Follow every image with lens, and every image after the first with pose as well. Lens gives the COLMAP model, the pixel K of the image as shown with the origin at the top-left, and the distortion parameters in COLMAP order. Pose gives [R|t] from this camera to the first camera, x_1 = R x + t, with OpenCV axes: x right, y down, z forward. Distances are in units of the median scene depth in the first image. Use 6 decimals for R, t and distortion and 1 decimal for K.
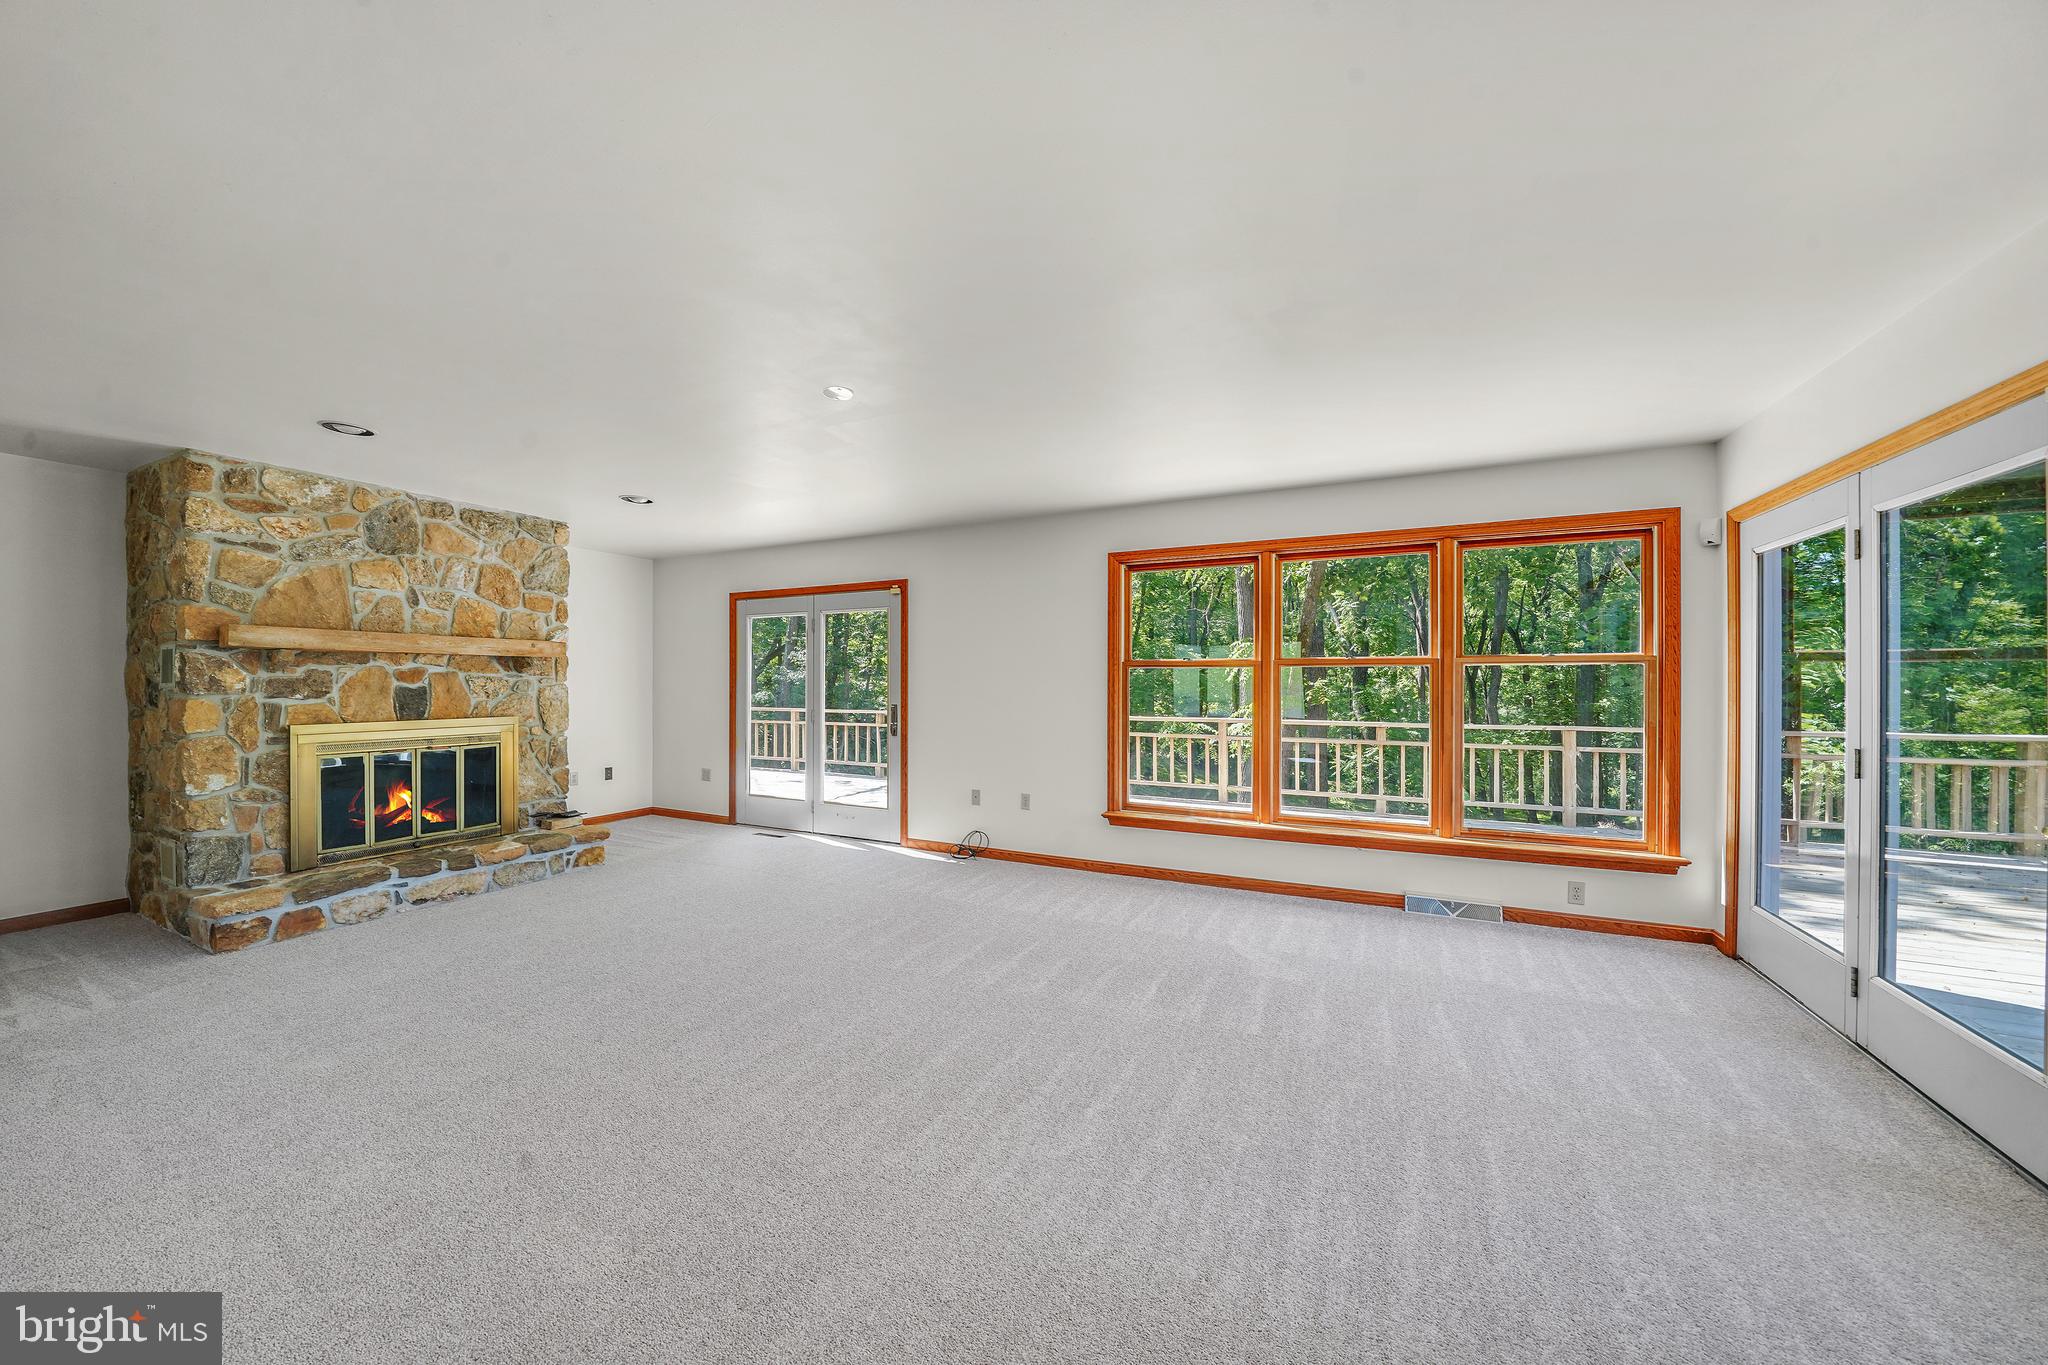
lens RADIAL K [[719.7, 0, 1022.4], [0, 719.7, 682.0], [0, 0, 1]] dist [-0.020784, 0.001877]
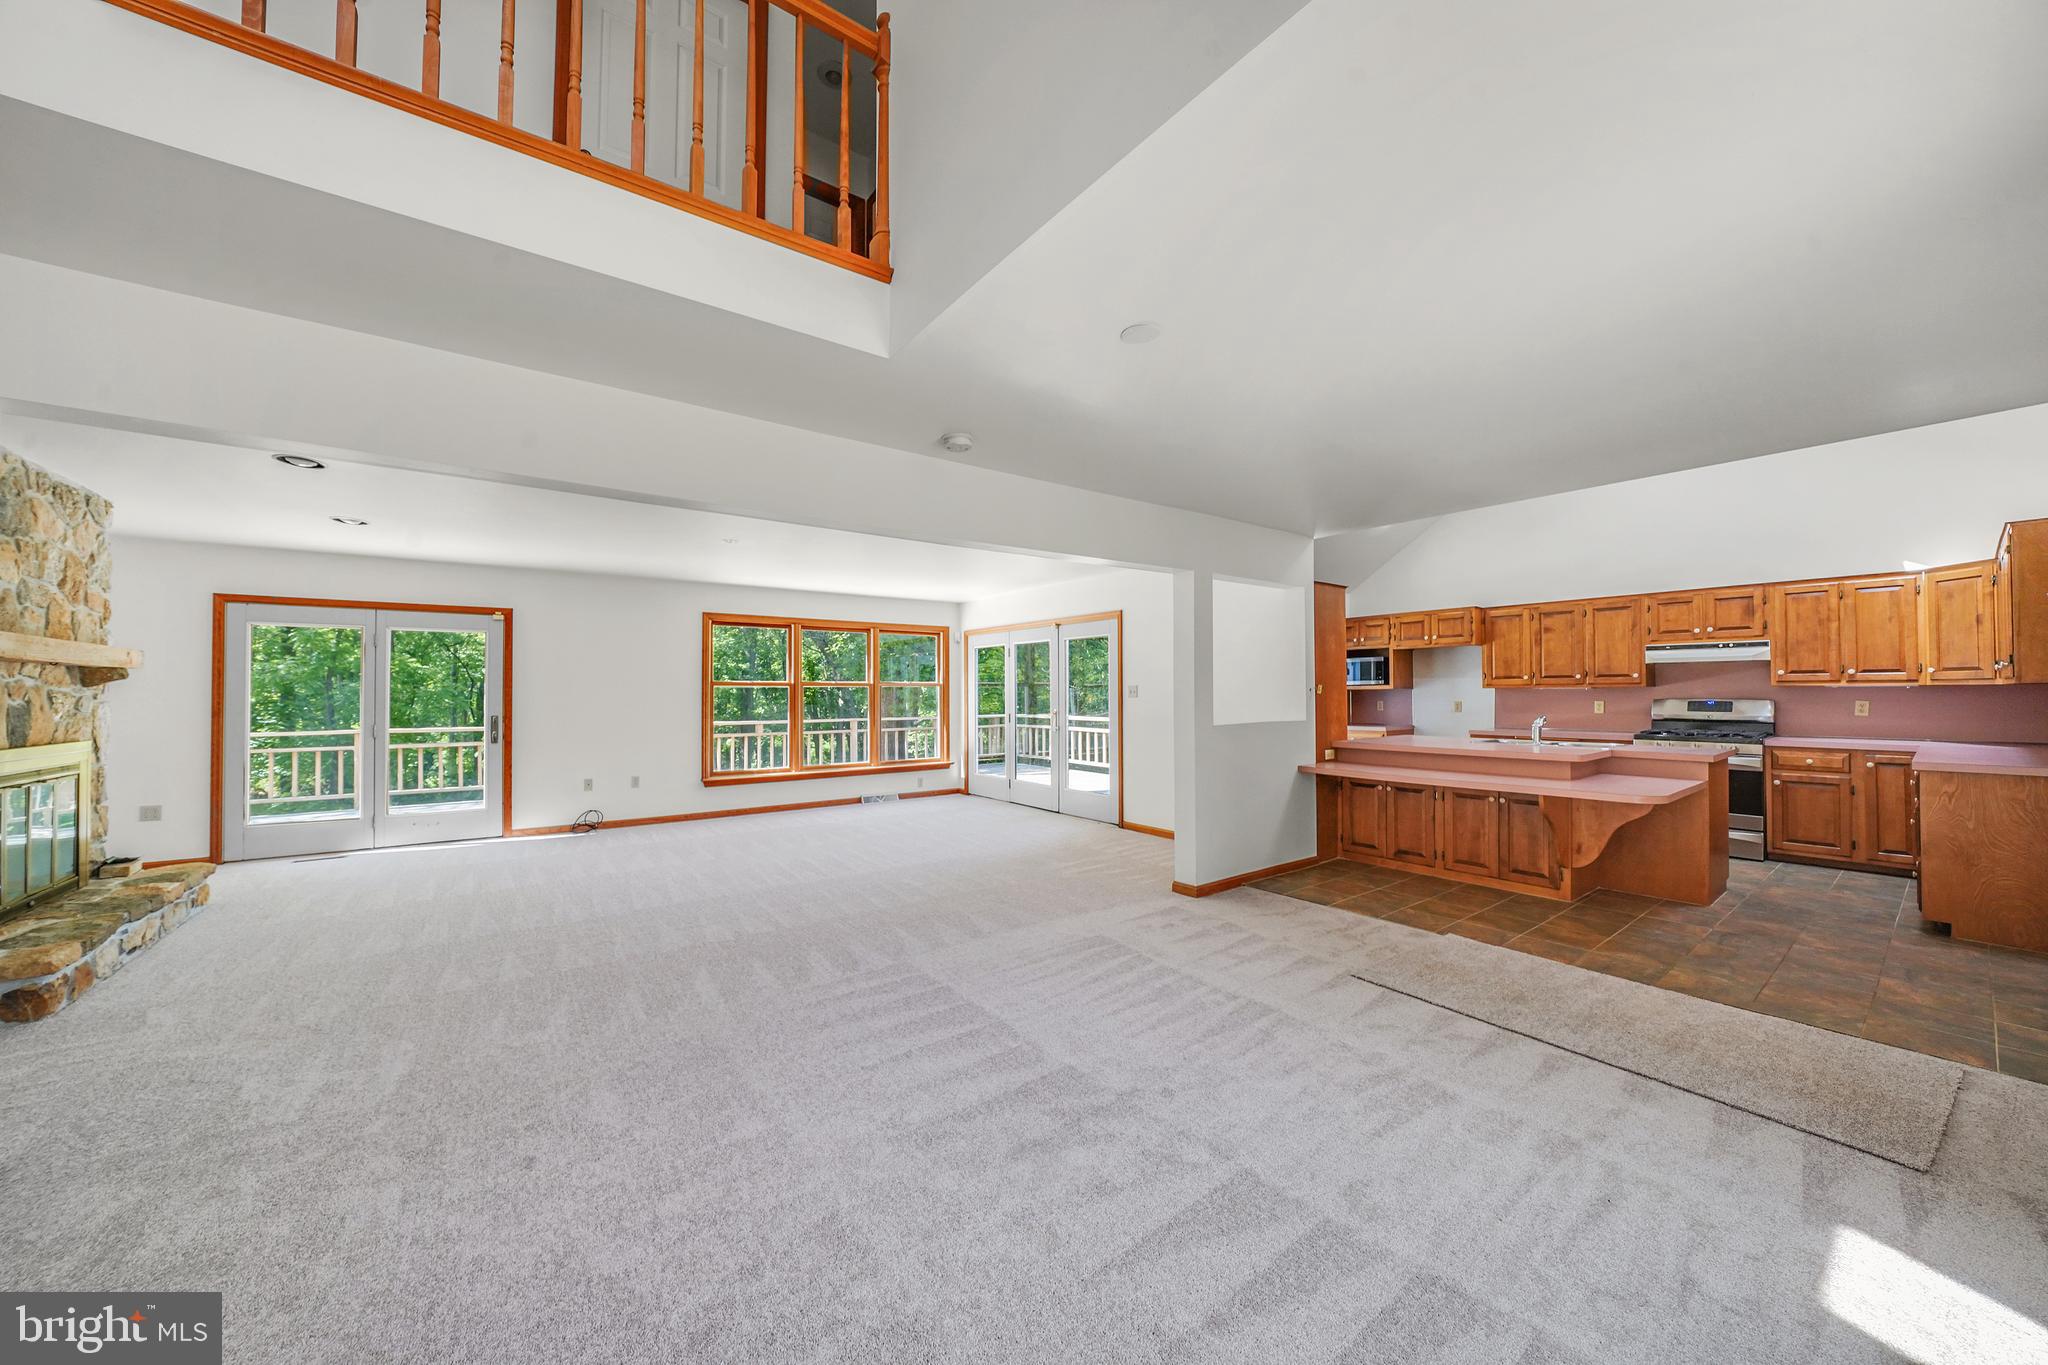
lens RADIAL K [[719.7, 0, 1015.3], [0, 719.7, 682.6], [0, 0, 1]] dist [-0.020784, 0.001877]
pose [[0.455051, 0.012483, 0.890378, -1.143163], [0.007480, 0.999813, -0.017840, 0.006509], [-0.890434, 0.014778, 0.454872, -0.362809]]
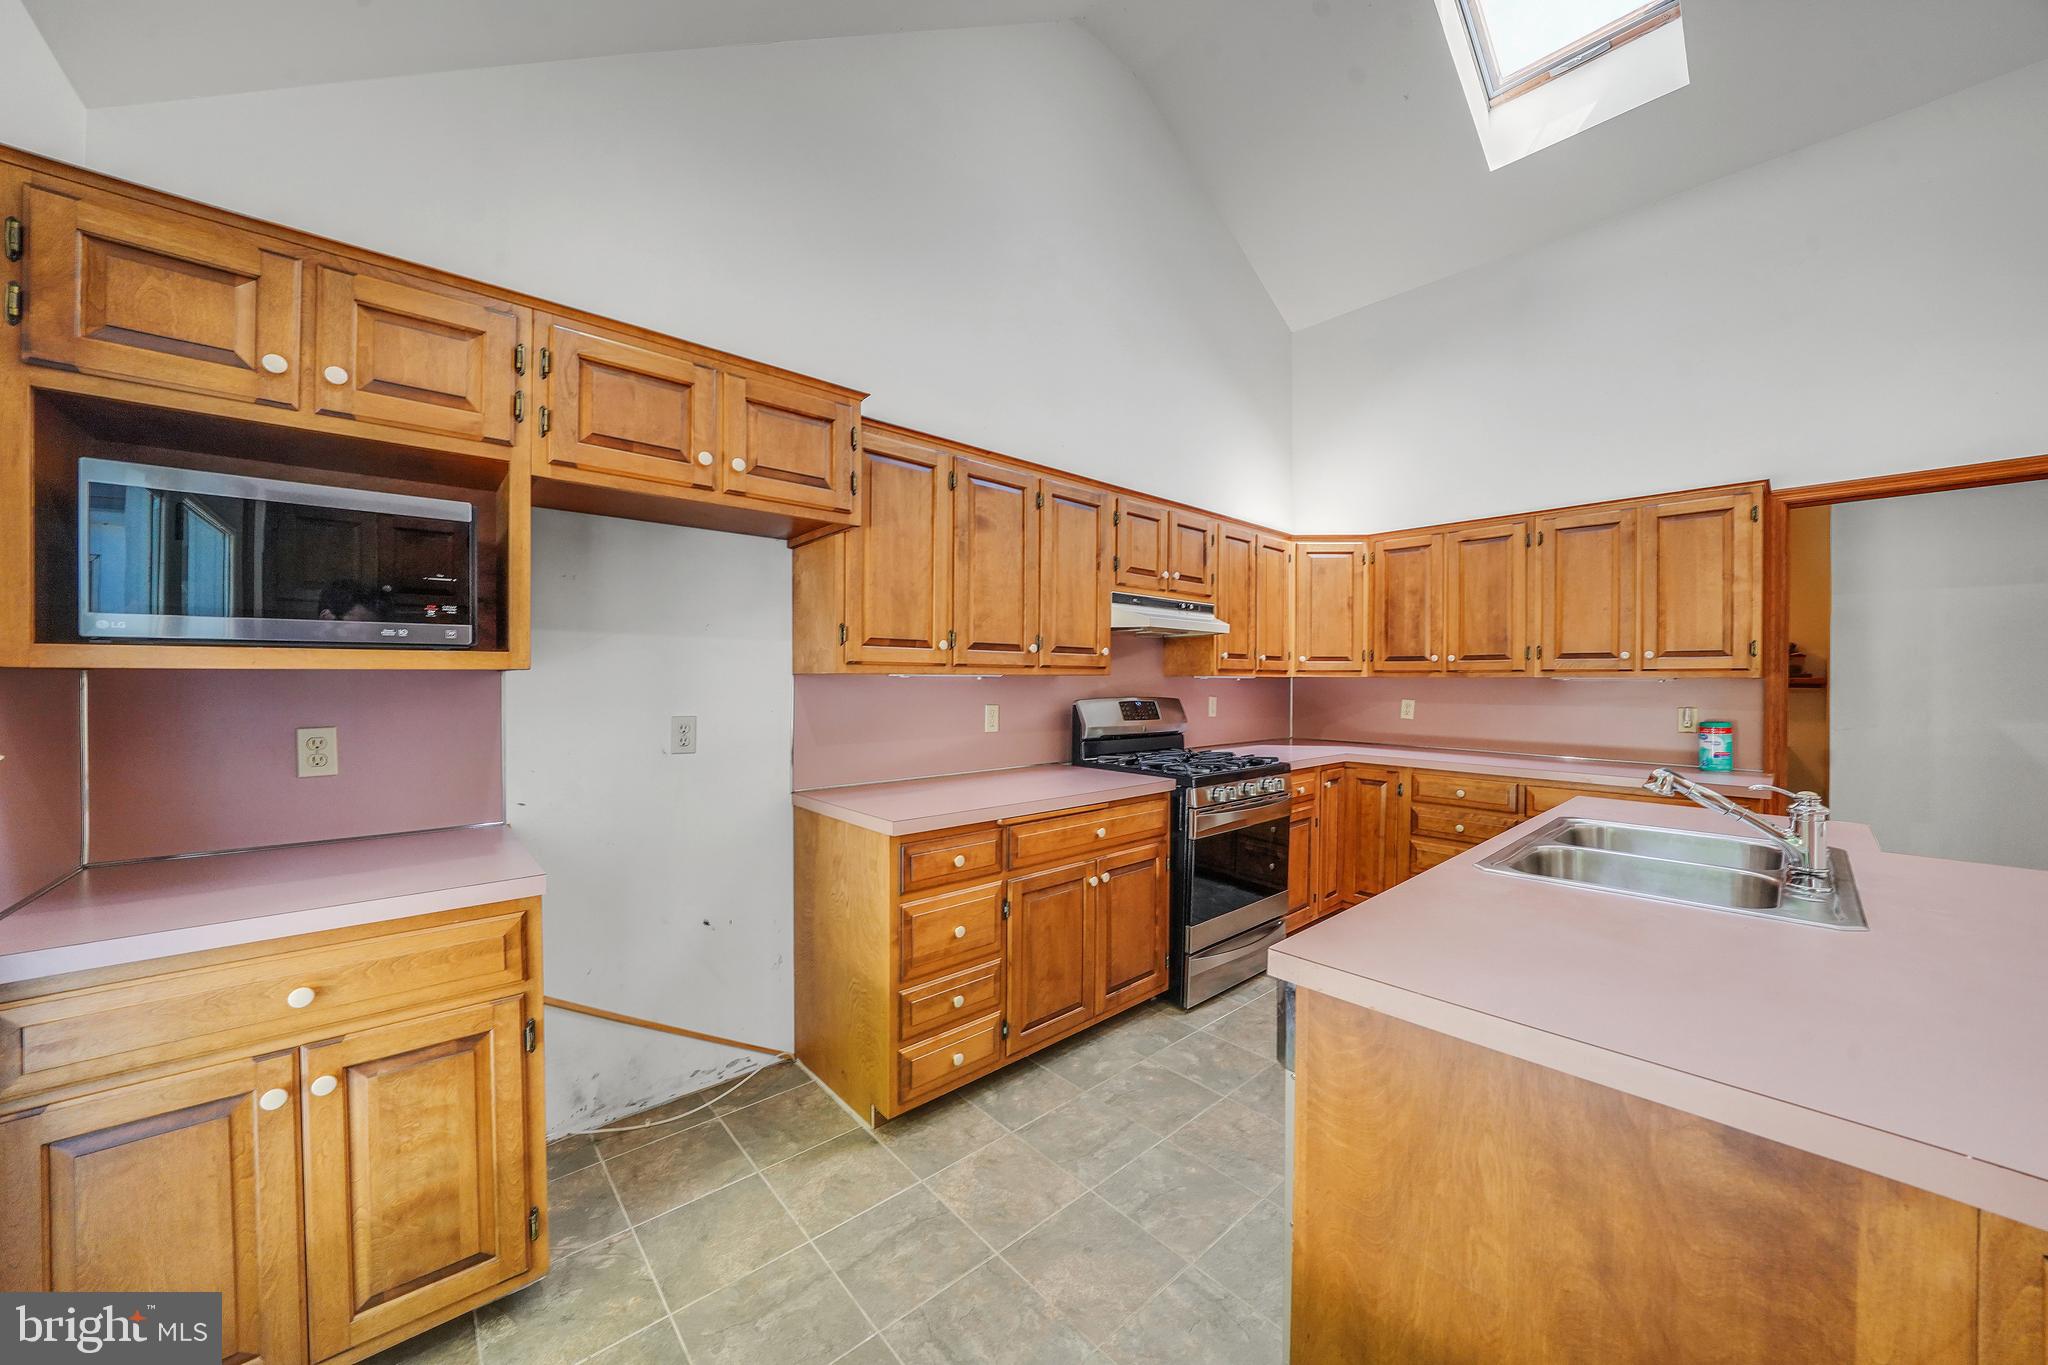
lens RADIAL K [[719.7, 0, 1022.1], [0, 719.7, 683.7], [0, 0, 1]] dist [-0.020784, 0.001877]
pose [[-0.926114, -0.006942, 0.377179, 0.629250], [-0.002716, 0.999927, 0.011735, -0.001001], [-0.377233, 0.009844, -0.926066, -0.136625]]
